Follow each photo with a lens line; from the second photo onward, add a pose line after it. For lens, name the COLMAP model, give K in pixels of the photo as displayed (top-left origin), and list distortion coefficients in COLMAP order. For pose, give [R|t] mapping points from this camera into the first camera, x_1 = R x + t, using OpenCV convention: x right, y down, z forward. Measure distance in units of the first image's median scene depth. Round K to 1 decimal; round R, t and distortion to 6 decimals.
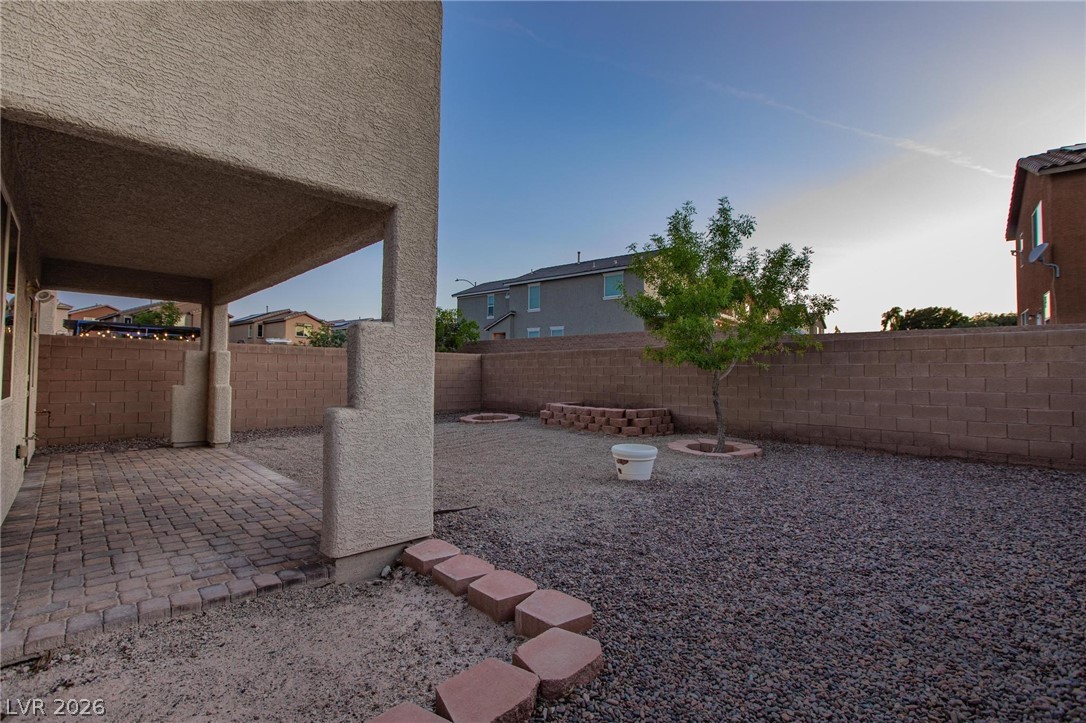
lens RADIAL K [[508.5, 0, 543.7], [0, 508.5, 361.7], [0, 0, 1]] dist [-0.000006, -0.000021]
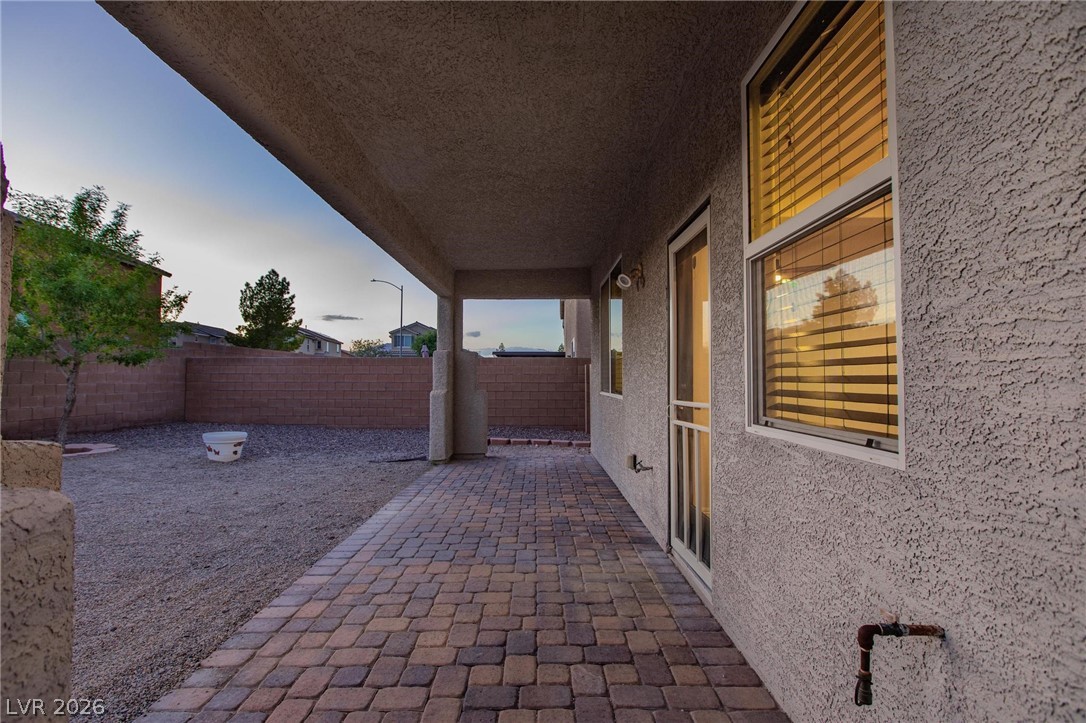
lens RADIAL K [[508.5, 0, 541.8], [0, 508.5, 362.4], [0, 0, 1]] dist [-0.000006, -0.000021]
pose [[-0.733671, 0.013448, 0.679372, -1.014121], [-0.022963, 0.998742, -0.044568, 0.035367], [-0.679117, -0.048298, -0.732440, 1.187309]]
